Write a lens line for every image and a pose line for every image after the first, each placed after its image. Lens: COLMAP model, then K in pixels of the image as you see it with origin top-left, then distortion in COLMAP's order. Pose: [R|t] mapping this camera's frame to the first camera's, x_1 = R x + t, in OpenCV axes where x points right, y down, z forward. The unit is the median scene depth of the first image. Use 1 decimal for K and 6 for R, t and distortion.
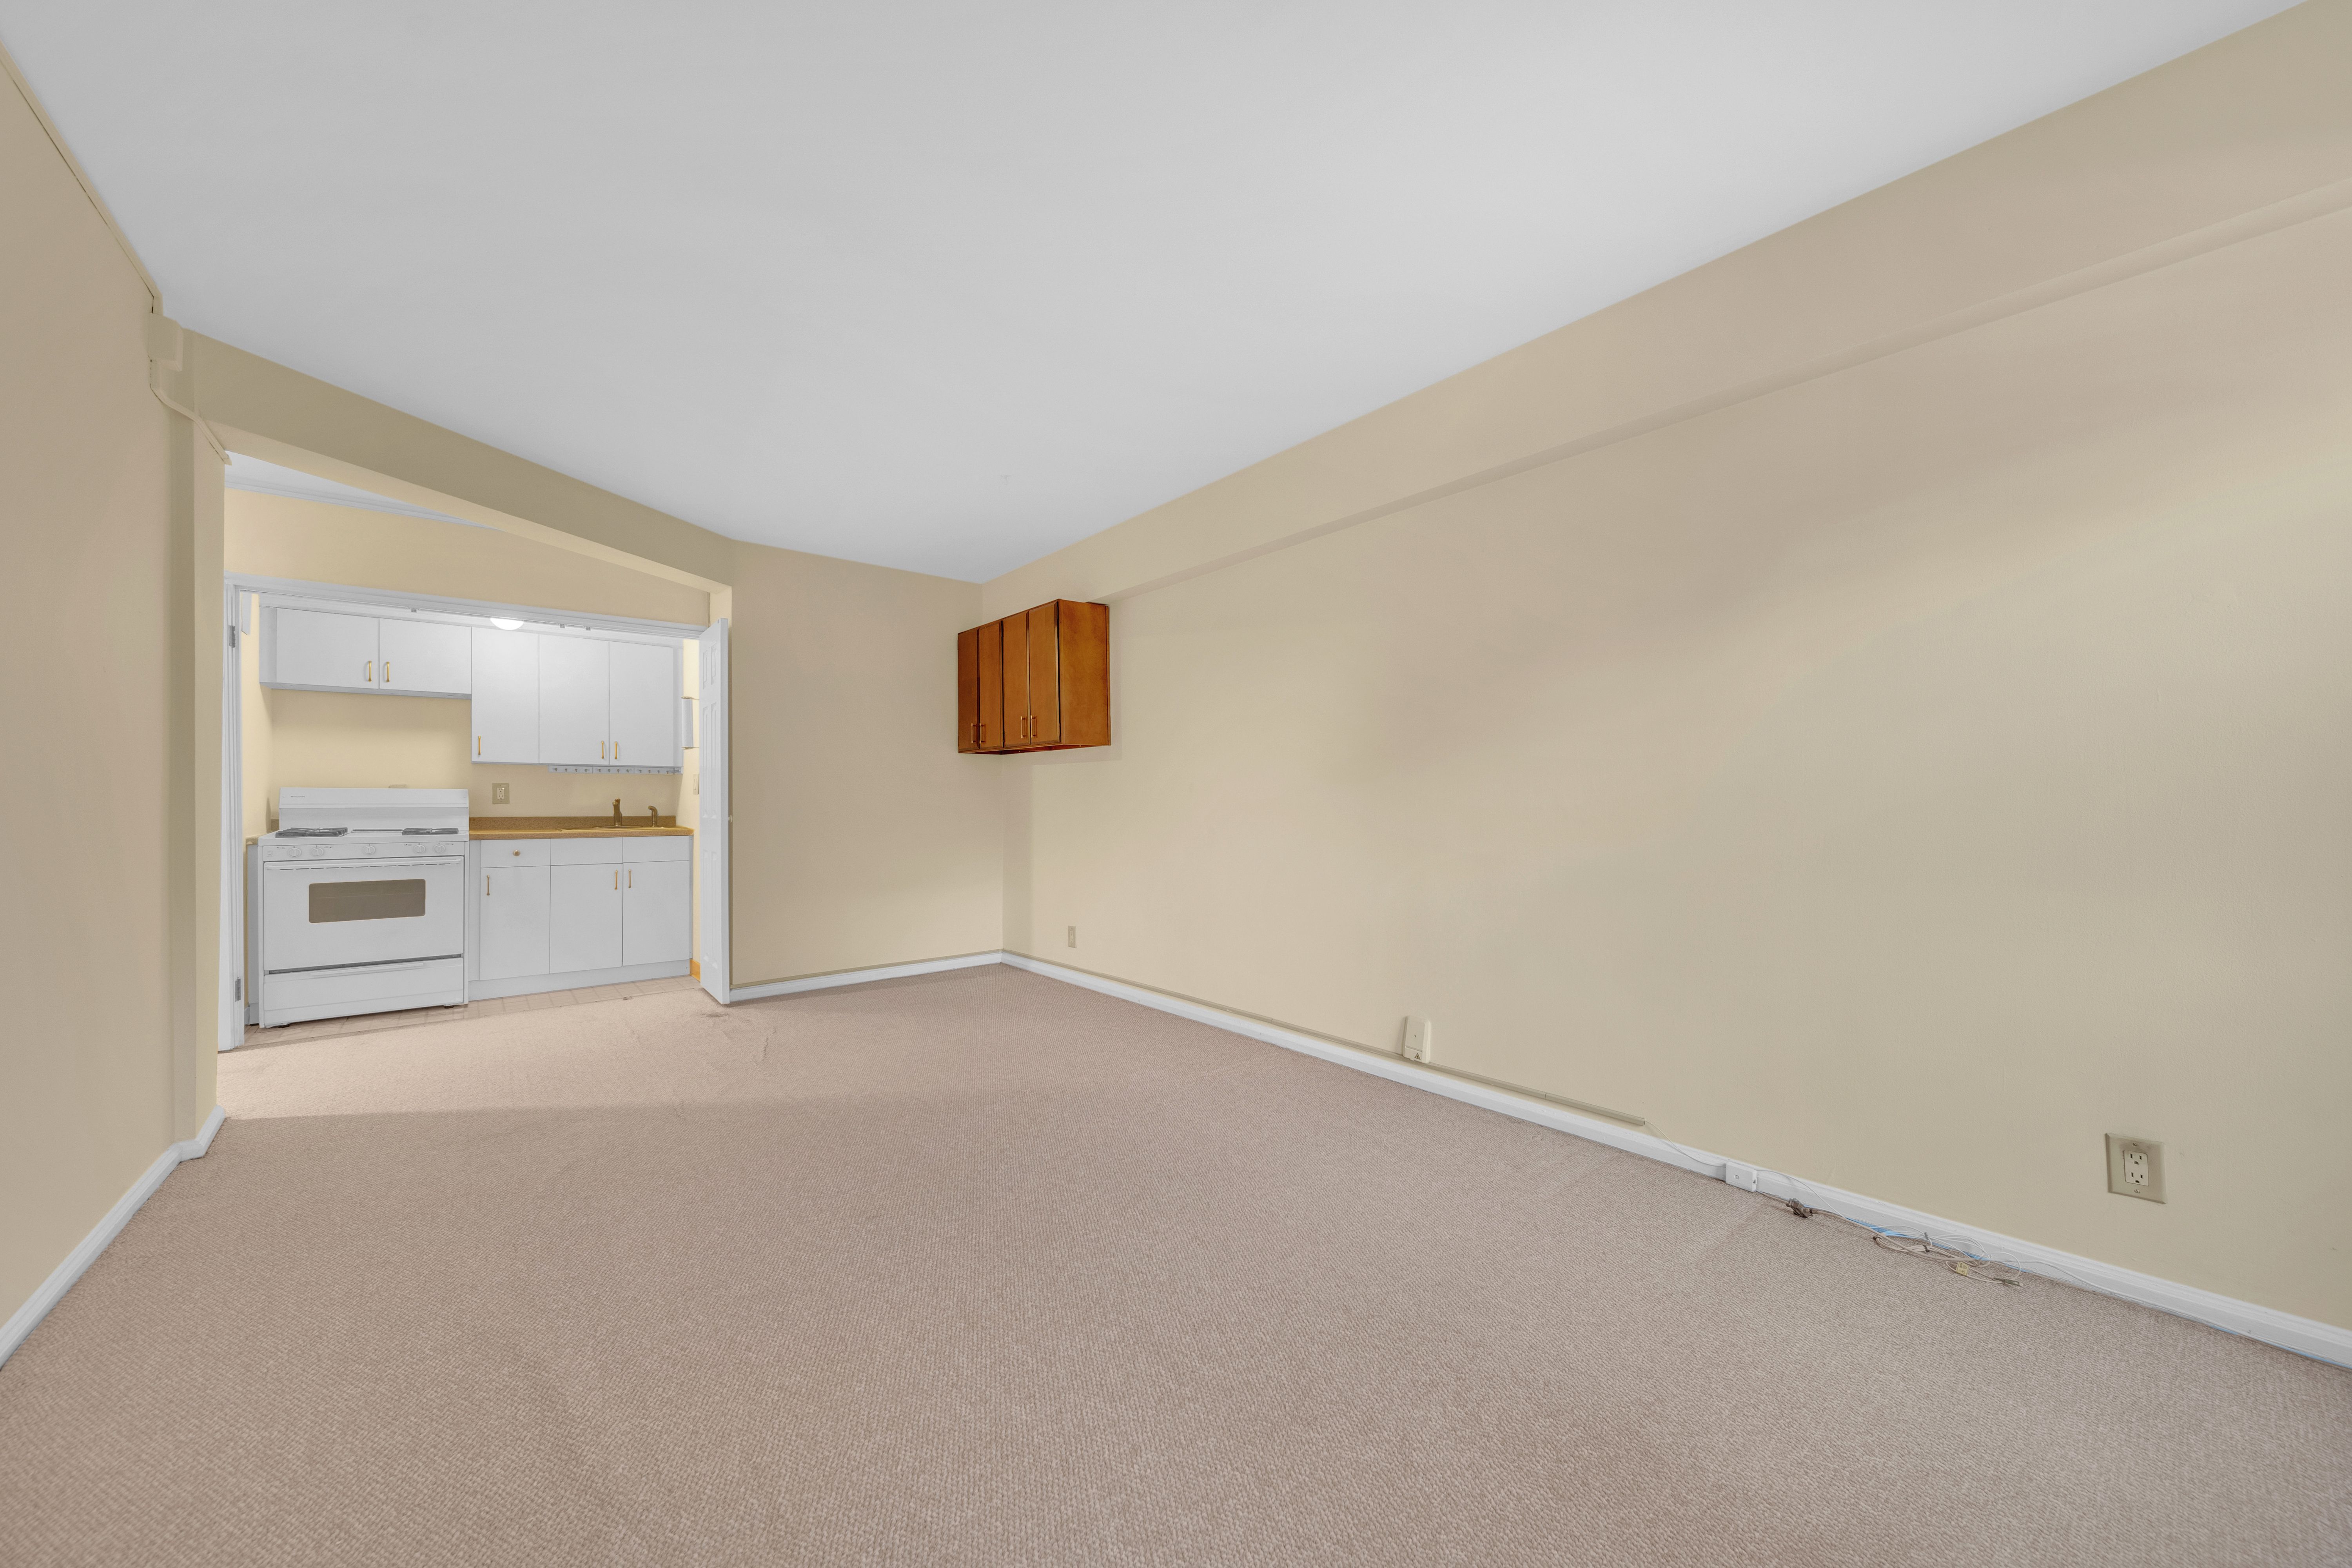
lens RADIAL K [[843.0, 0, 1171.5], [0, 843.0, 809.8], [0, 0, 1]] dist [-0.001675, -0.000162]
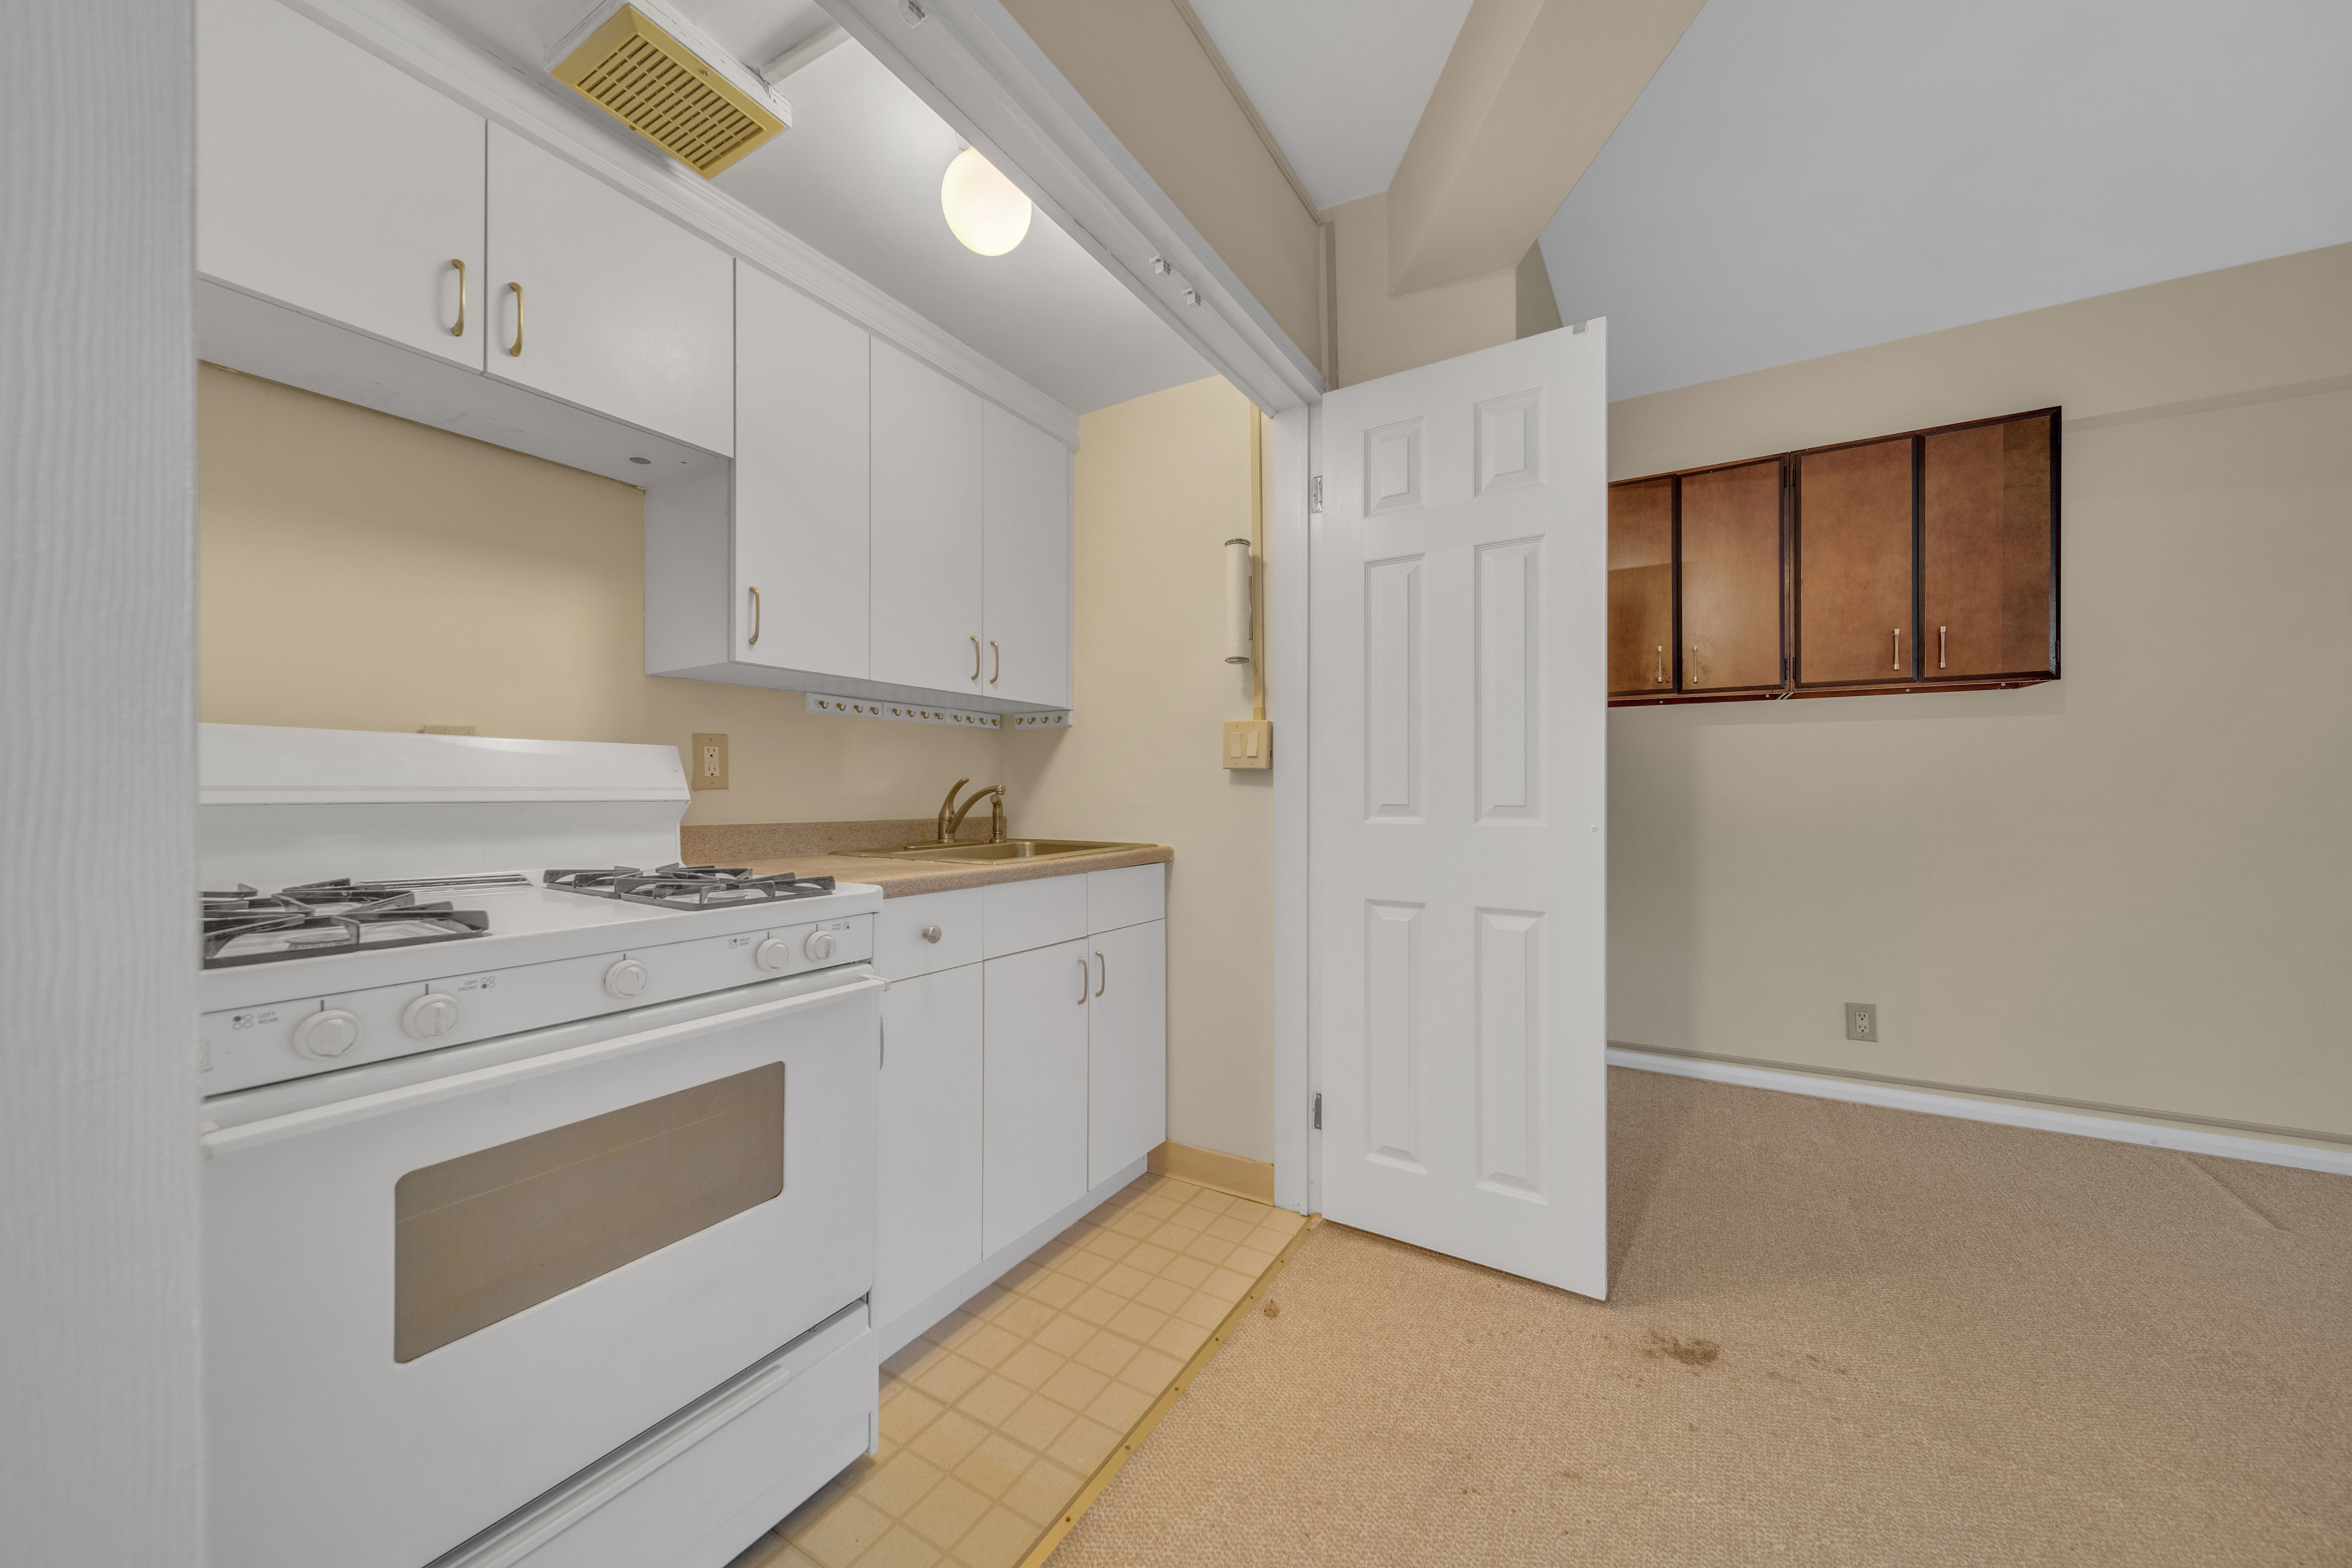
lens RADIAL K [[834.6, 0, 1169.9], [0, 834.6, 788.9], [0, 0, 1]] dist [0.001407, -0.002451]
pose [[0.945893, -0.001356, 0.324475, -0.756128], [0.006269, 0.999881, -0.014096, -0.001364], [-0.324417, 0.015368, 0.945789, 0.618305]]
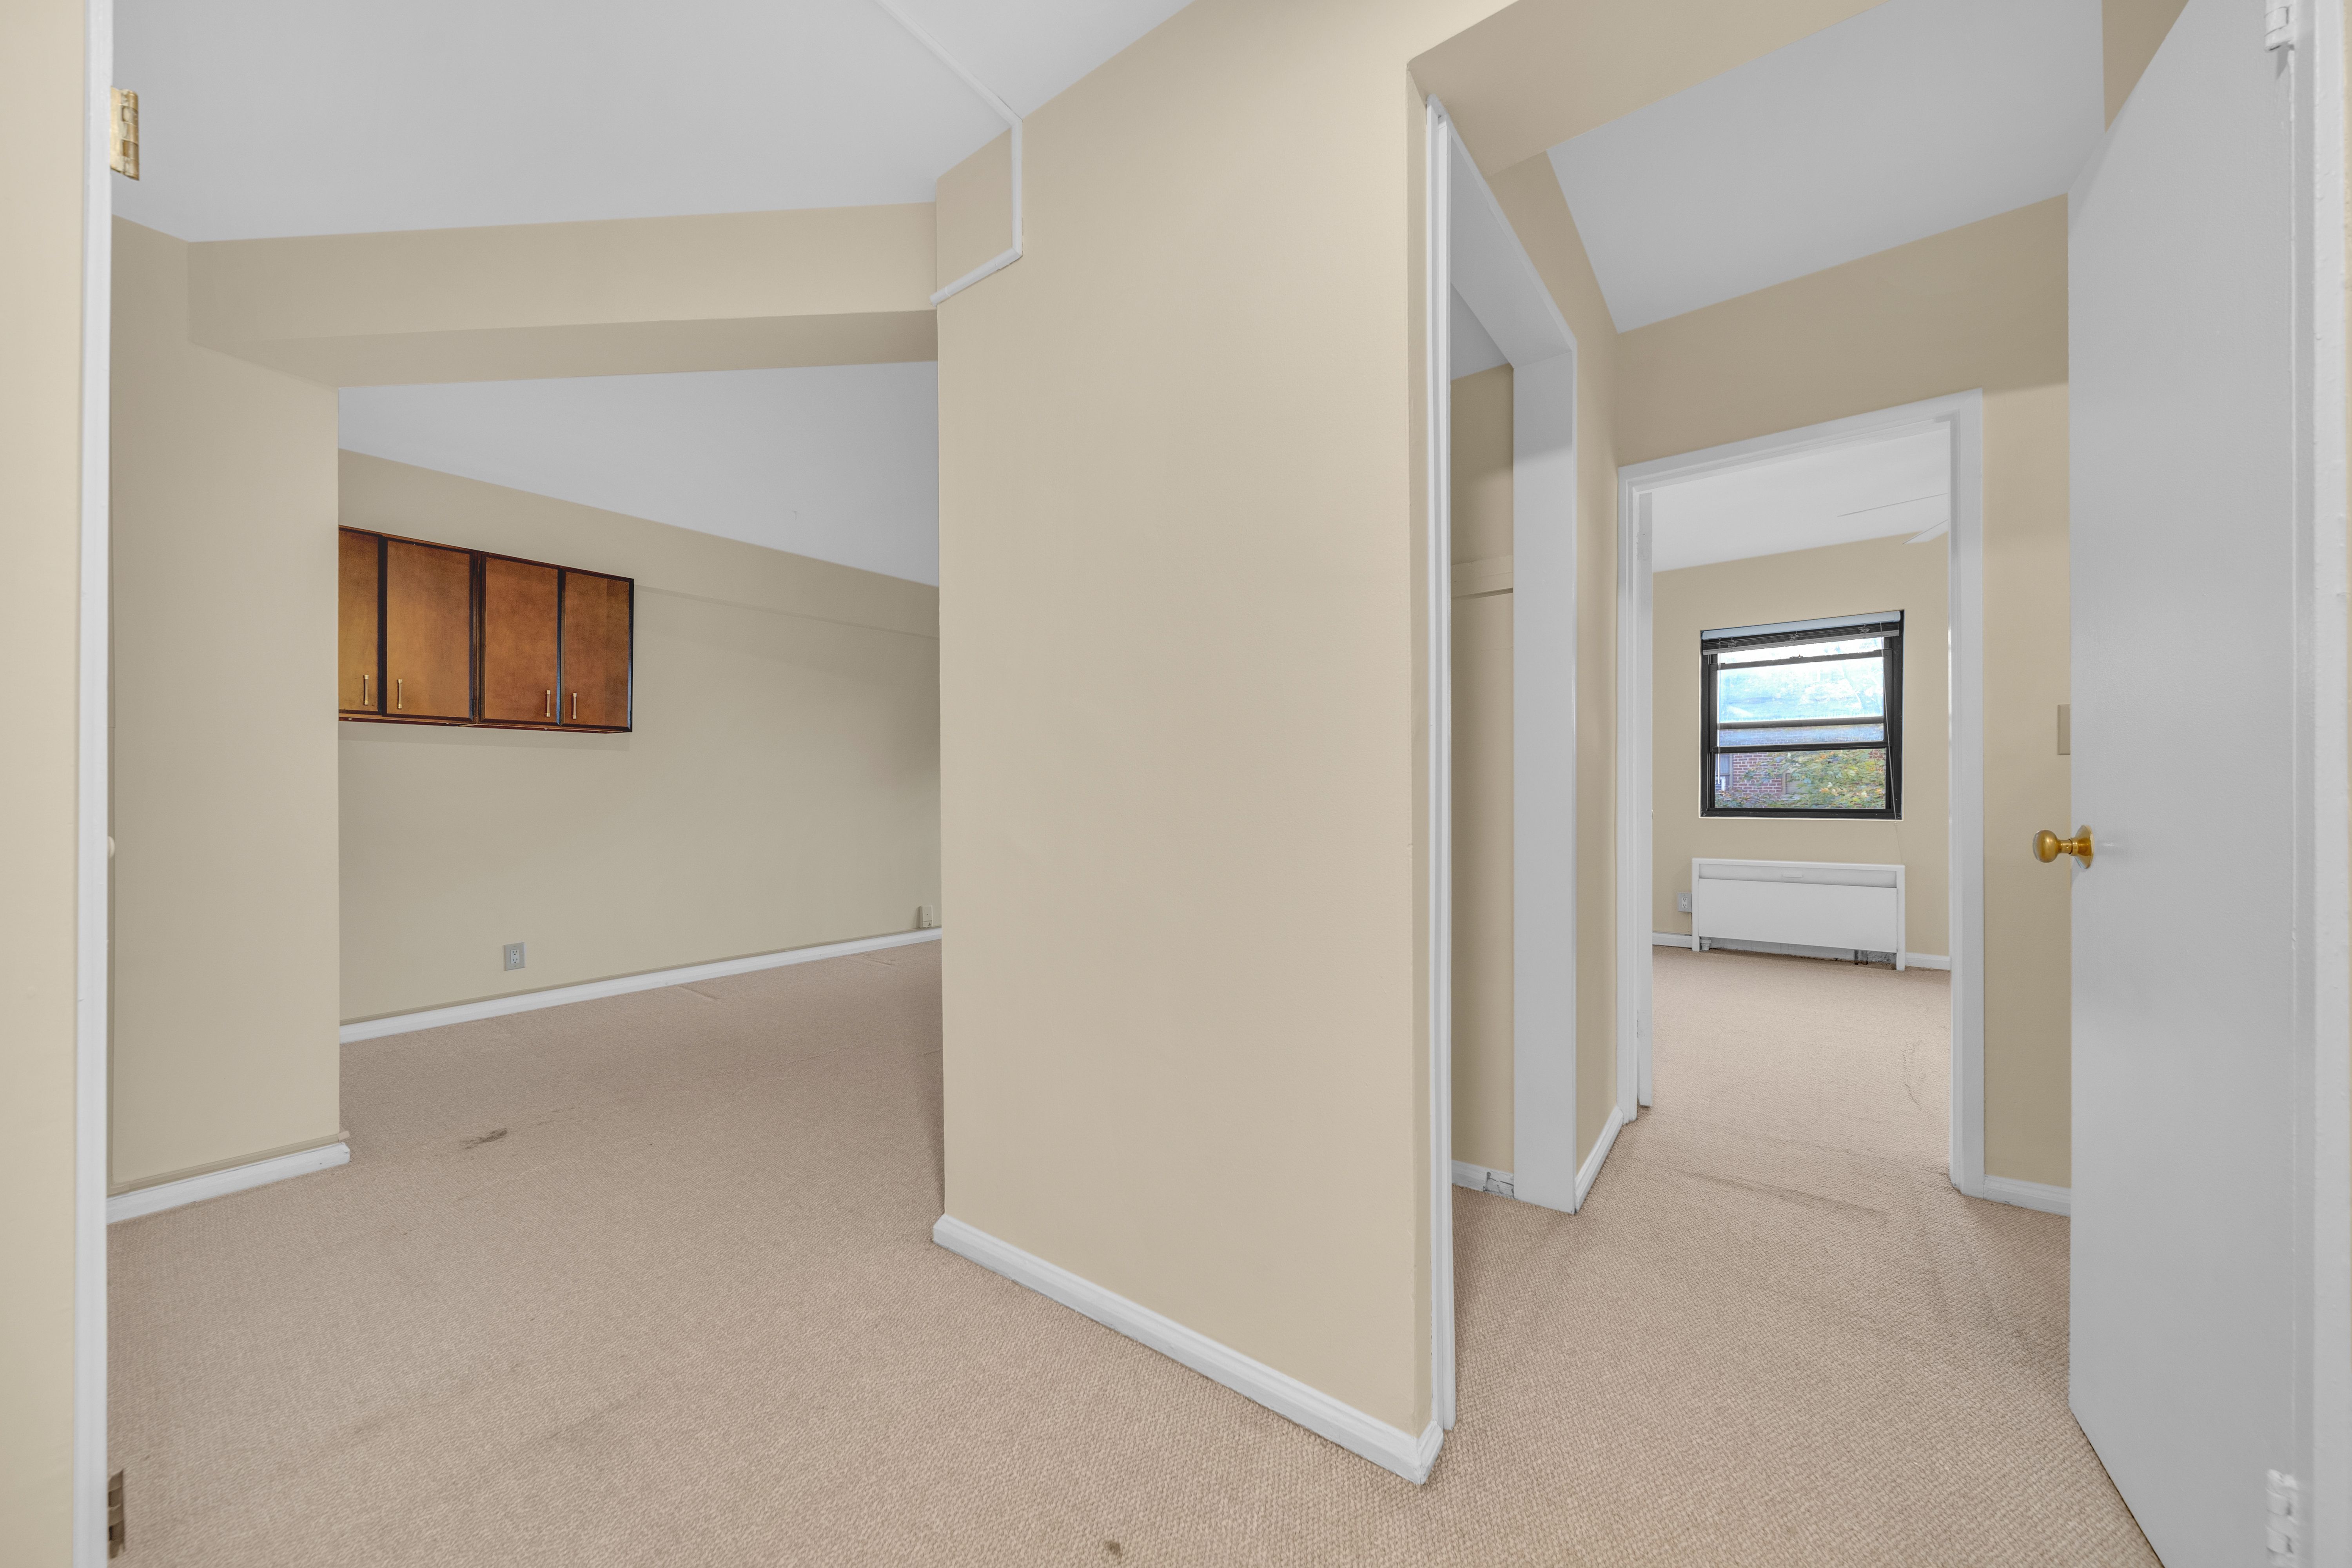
lens RADIAL K [[834.6, 0, 1169.9], [0, 834.6, 788.9], [0, 0, 1]] dist [0.001407, -0.002451]
pose [[-0.216863, 0.004025, 0.976194, -1.065844], [0.011550, 0.999932, -0.001557, -0.002896], [-0.976134, 0.010937, -0.216895, 0.554164]]
